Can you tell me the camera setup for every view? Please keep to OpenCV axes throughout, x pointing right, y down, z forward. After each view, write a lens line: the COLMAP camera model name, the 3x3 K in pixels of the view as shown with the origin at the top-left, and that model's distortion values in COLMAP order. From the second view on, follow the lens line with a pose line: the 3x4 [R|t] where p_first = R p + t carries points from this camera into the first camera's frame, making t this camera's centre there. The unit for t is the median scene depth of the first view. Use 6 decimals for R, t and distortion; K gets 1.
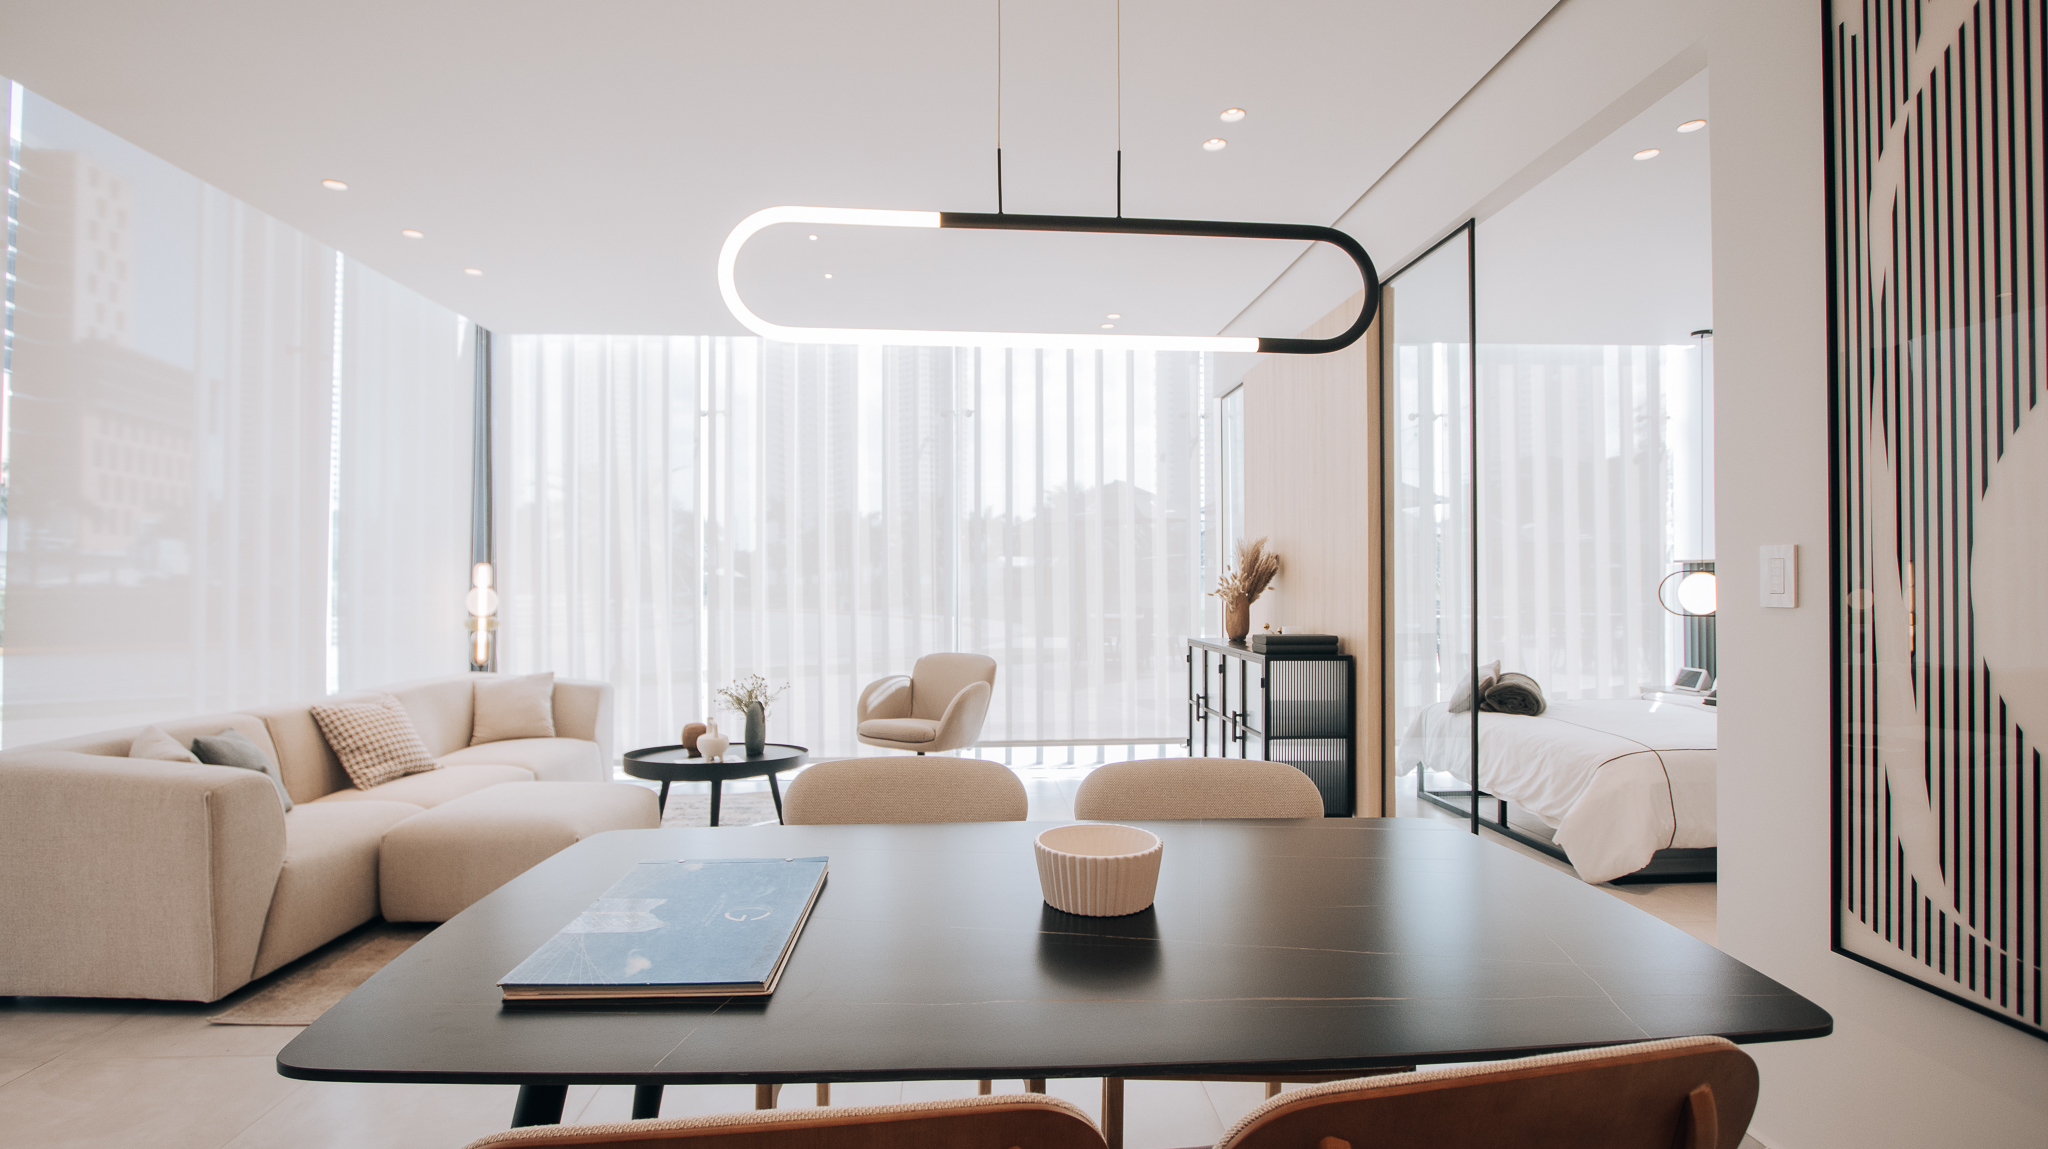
lens RADIAL K [[936.2, 0, 1016.4], [0, 936.2, 575.7], [0, 0, 1]] dist [-0.008094, 0.000311]
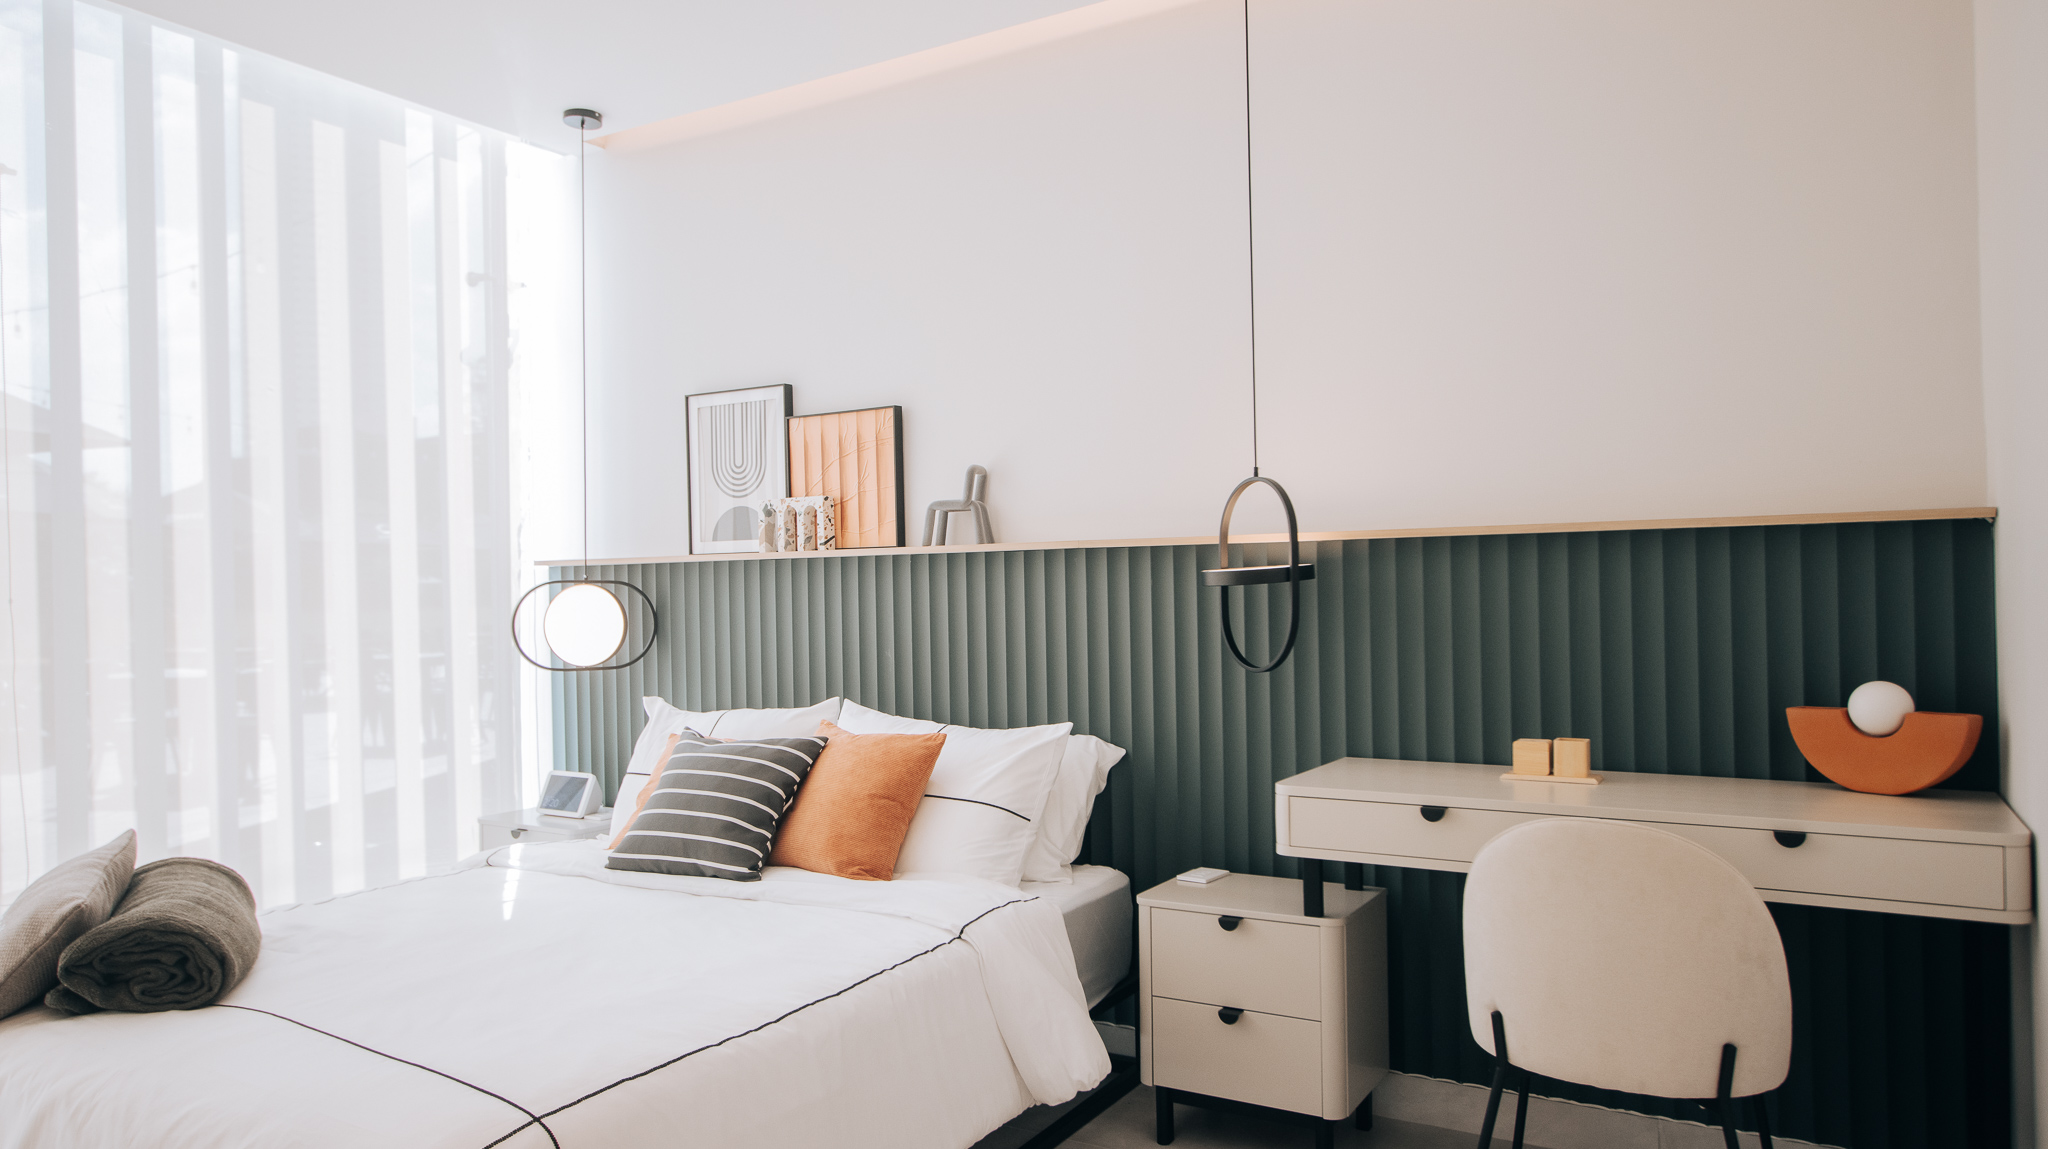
lens RADIAL K [[1349.9, 0, 998.7], [0, 1349.9, 588.2], [0, 0, 1]] dist [-0.009383, 0.002269]
pose [[0.566420, -0.004376, 0.824105, 0.334352], [0.008244, 0.999966, -0.000357, 0.001450], [-0.824075, 0.006996, 0.566437, 0.517746]]
